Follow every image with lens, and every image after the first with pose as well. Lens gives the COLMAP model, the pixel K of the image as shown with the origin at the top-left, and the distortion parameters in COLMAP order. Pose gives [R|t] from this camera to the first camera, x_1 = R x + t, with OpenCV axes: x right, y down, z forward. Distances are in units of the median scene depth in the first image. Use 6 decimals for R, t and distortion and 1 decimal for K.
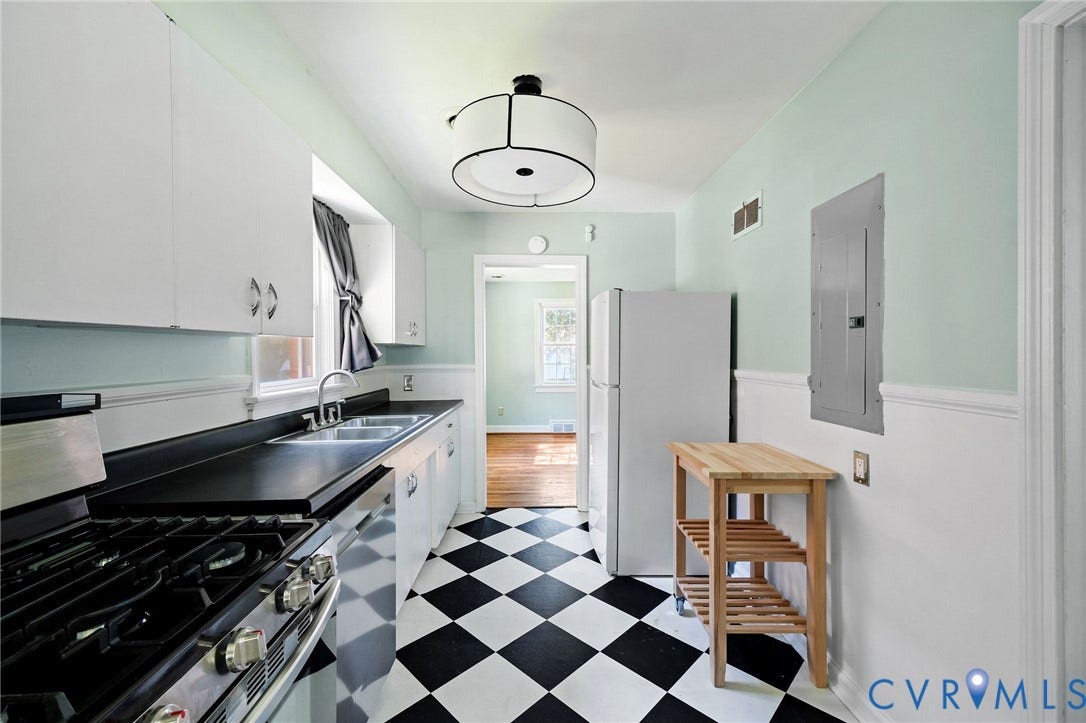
lens RADIAL K [[457.6, 0, 554.0], [0, 457.6, 360.6], [0, 0, 1]] dist [-0.001295, -0.000080]
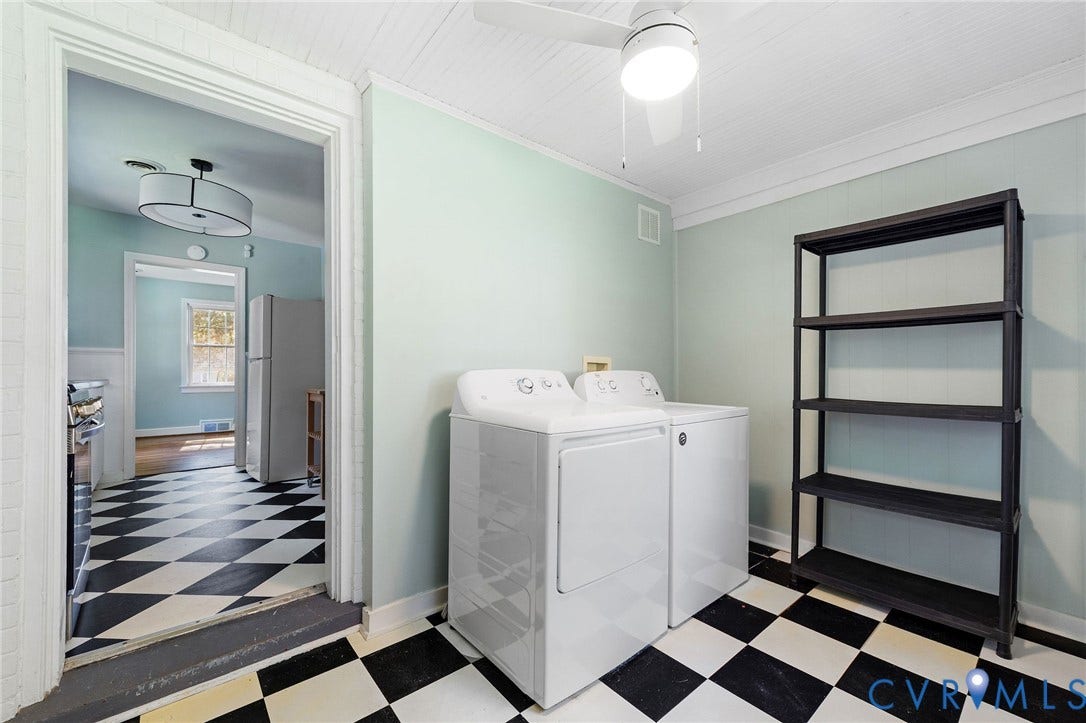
lens RADIAL K [[443.8, 0, 559.3], [0, 443.8, 377.0], [0, 0, 1]] dist [-0.001603, 0.000397]
pose [[0.773169, 0.007094, 0.634160, -0.035952], [-0.001624, 0.999956, -0.009206, 0.089146], [-0.634198, 0.006088, 0.773147, -0.530245]]
